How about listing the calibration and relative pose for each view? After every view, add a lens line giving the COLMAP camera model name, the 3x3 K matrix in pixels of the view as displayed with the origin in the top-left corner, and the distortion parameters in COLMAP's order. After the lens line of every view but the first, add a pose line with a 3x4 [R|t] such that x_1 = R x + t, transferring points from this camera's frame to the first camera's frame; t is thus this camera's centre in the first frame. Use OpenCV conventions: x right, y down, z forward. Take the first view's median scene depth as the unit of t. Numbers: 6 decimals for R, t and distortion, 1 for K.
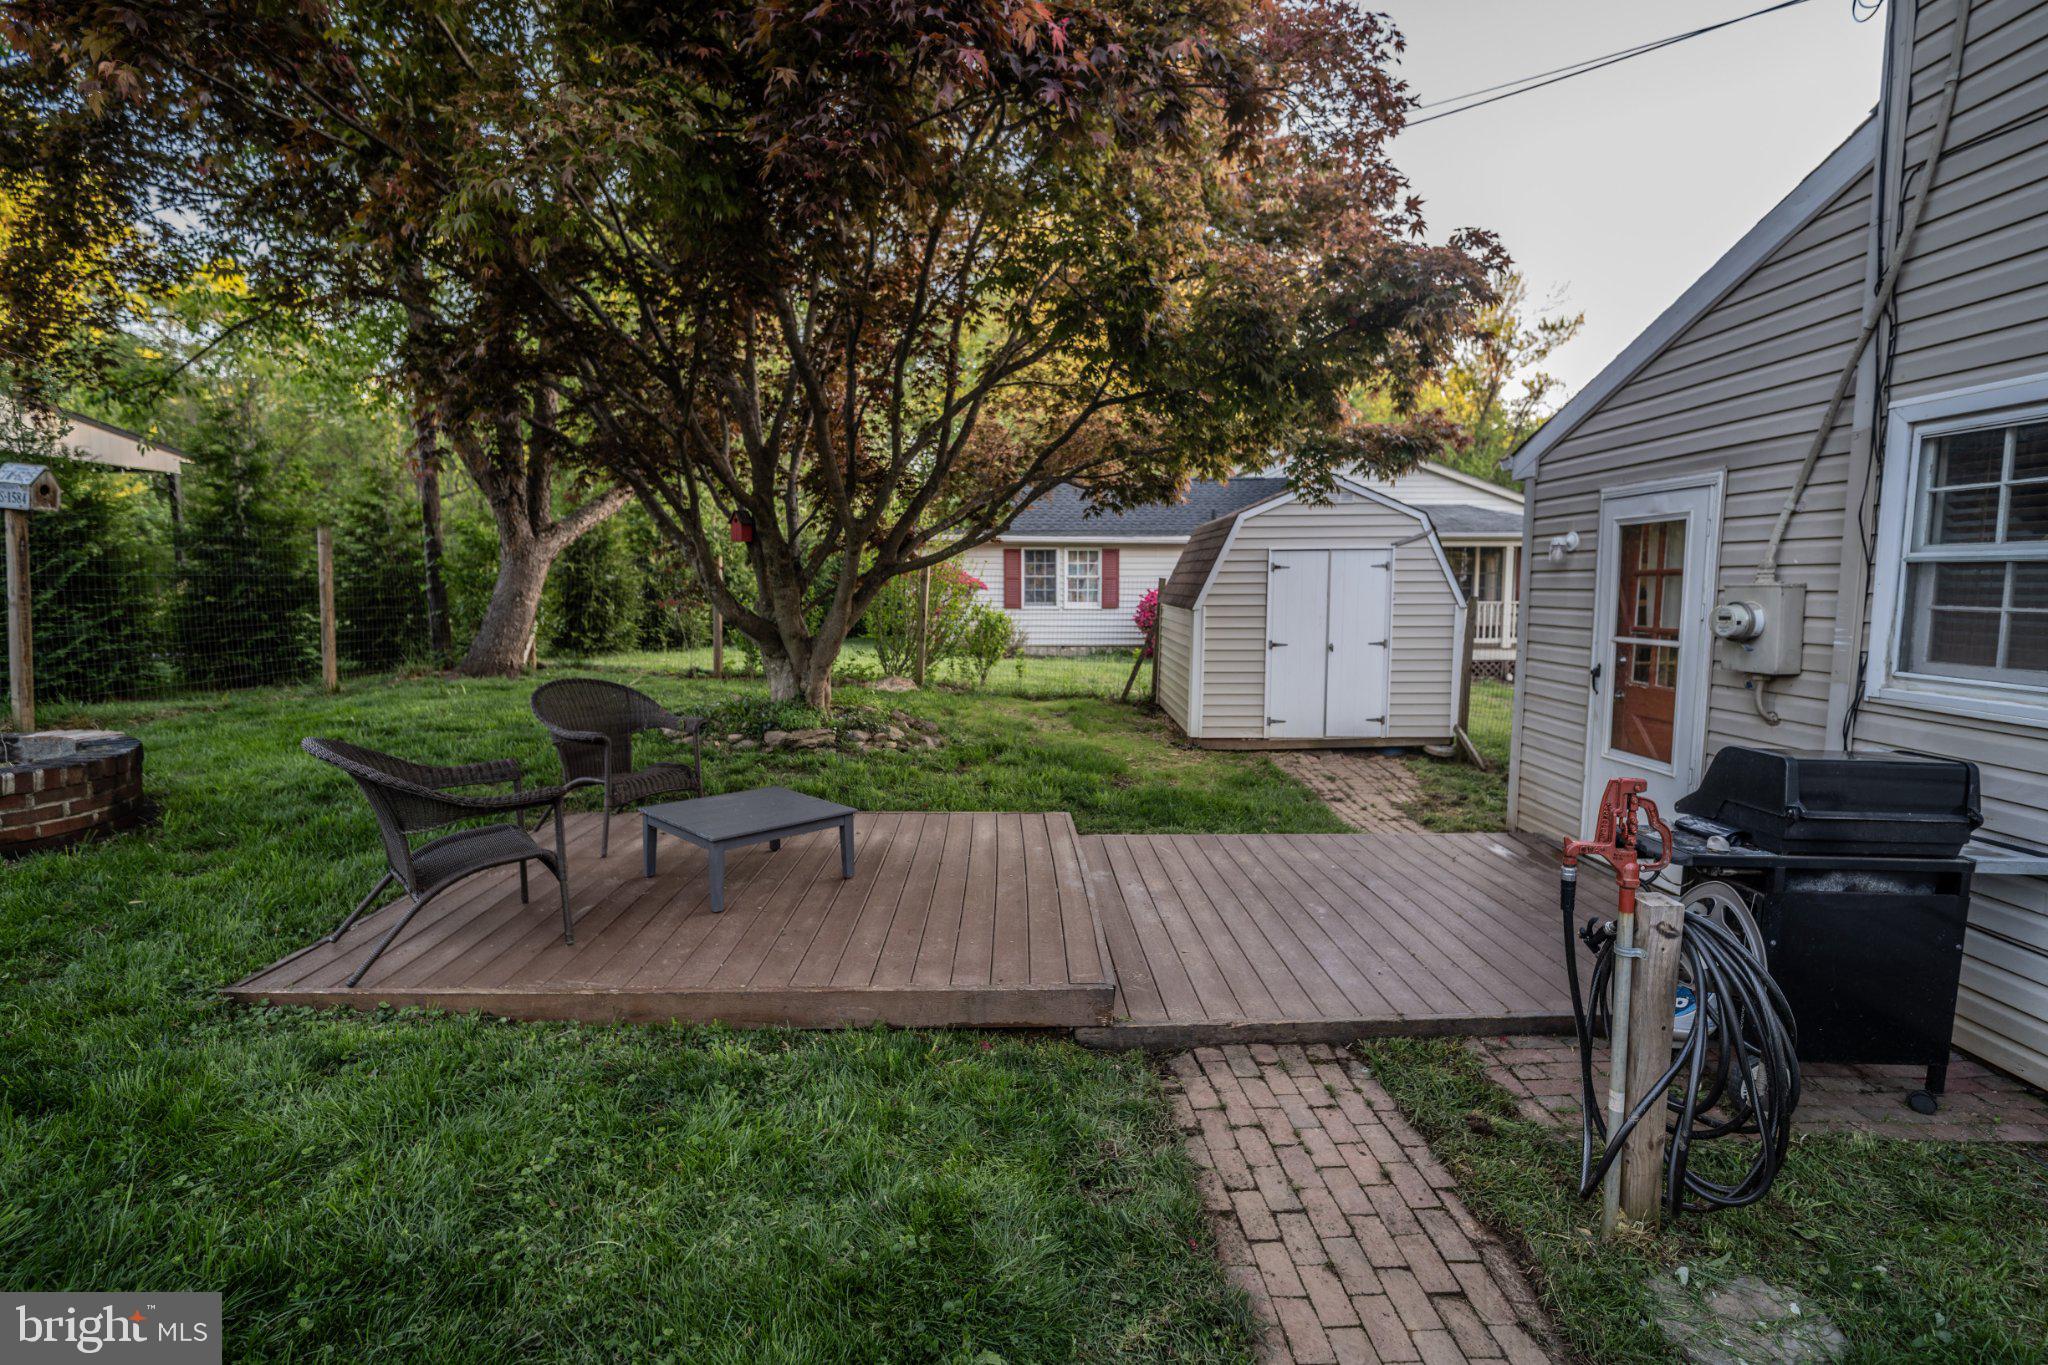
lens RADIAL K [[952.7, 0, 1030.4], [0, 952.7, 679.8], [0, 0, 1]] dist [0.001474, 0.000291]
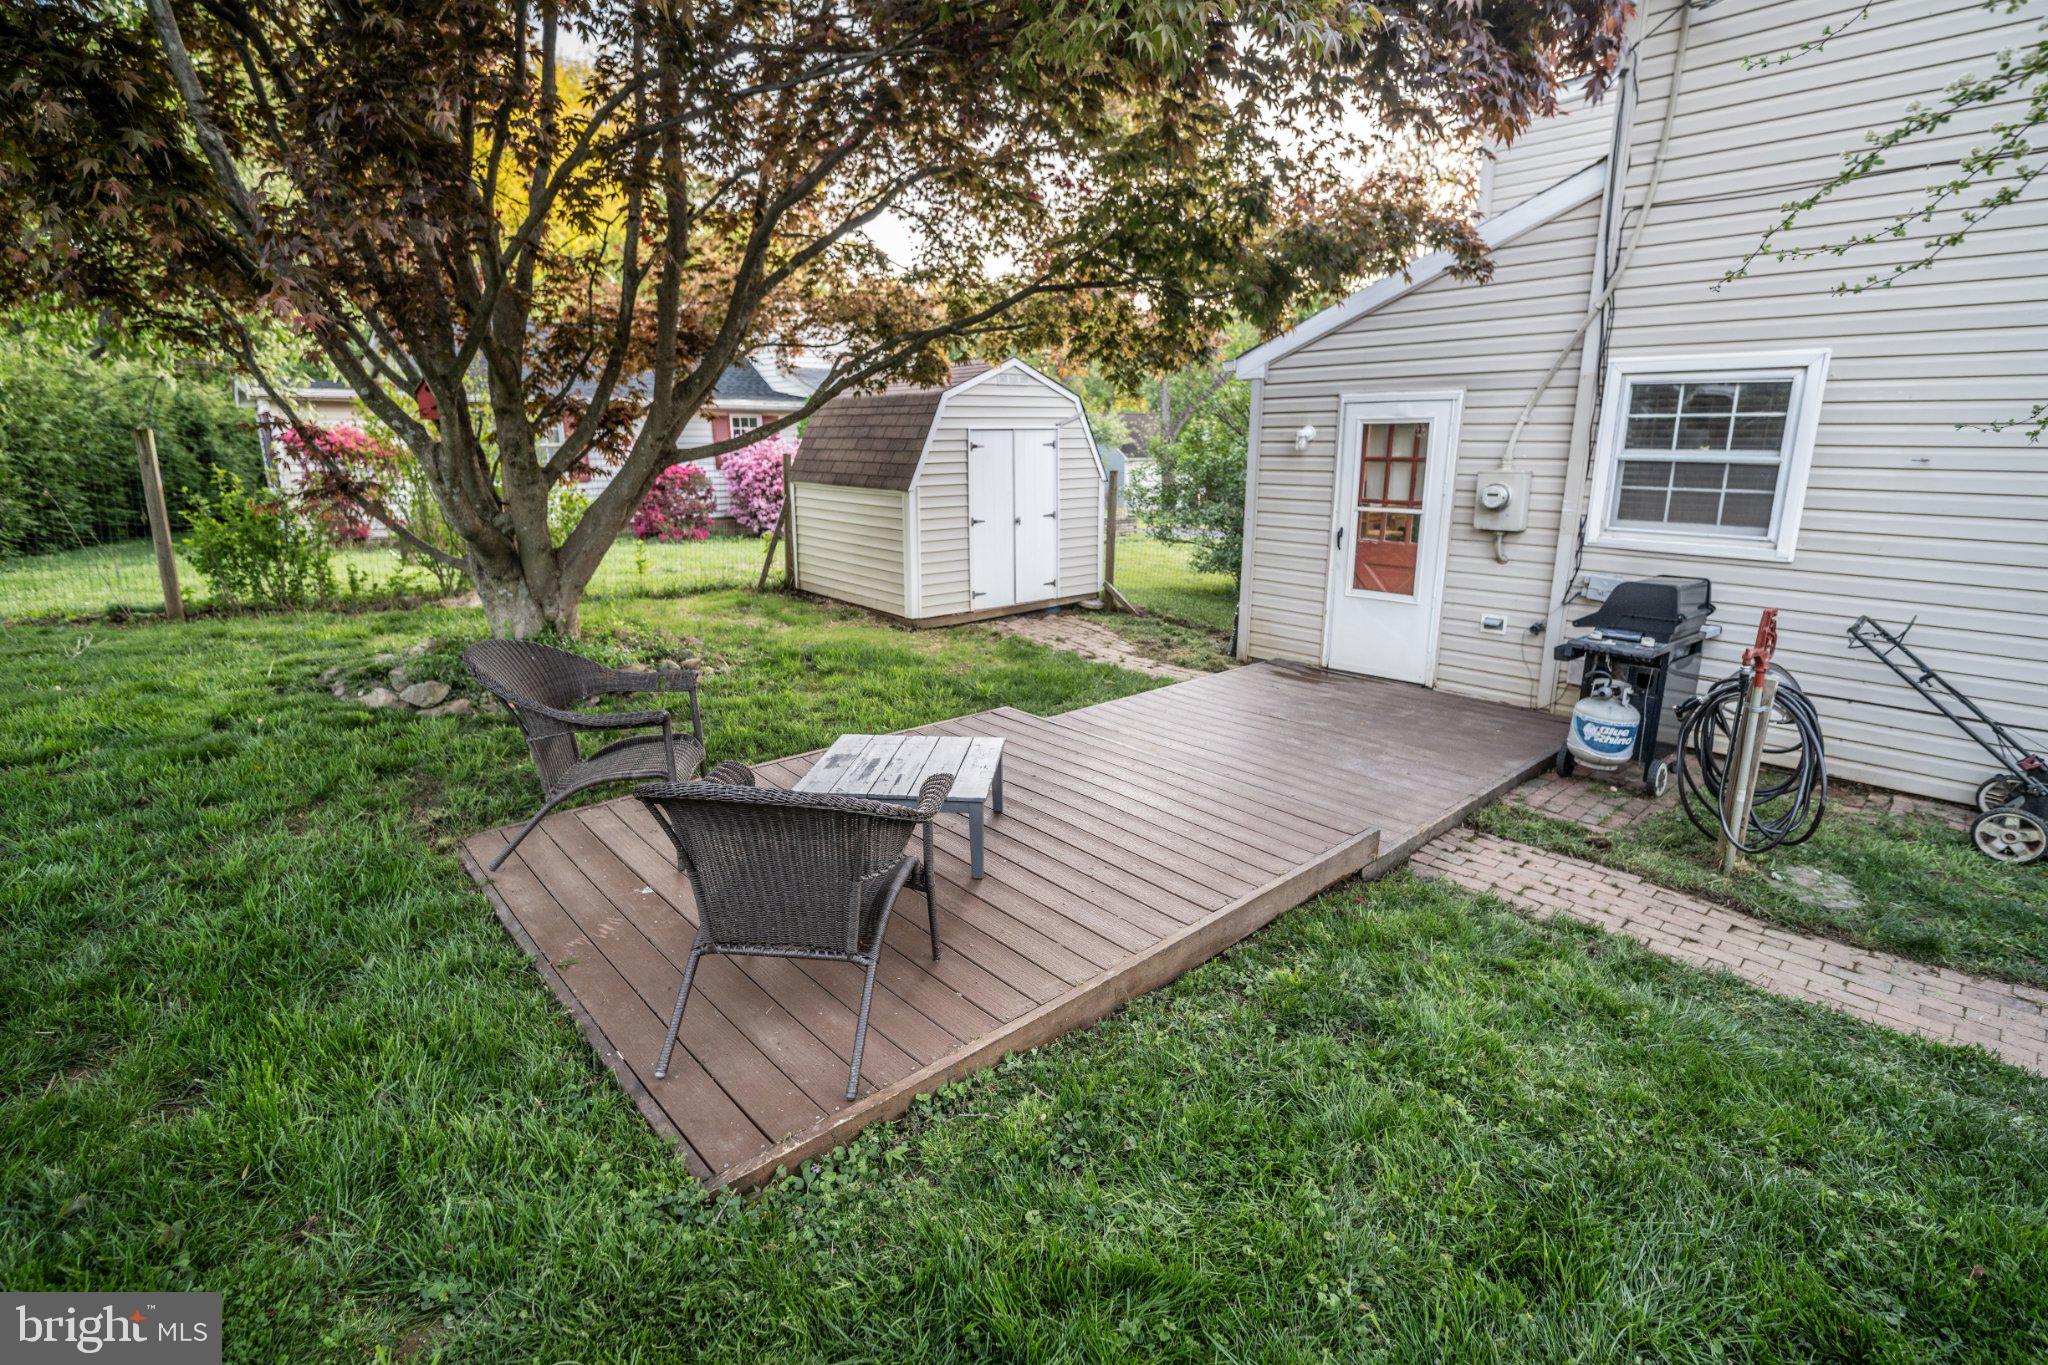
lens RADIAL K [[952.7, 0, 1029.0], [0, 952.7, 680.8], [0, 0, 1]] dist [0.001474, 0.000291]
pose [[0.759276, -0.162463, 0.630164, -0.931478], [0.068305, 0.982883, 0.171098, -0.095799], [-0.647174, -0.086867, 0.757377, 0.358851]]
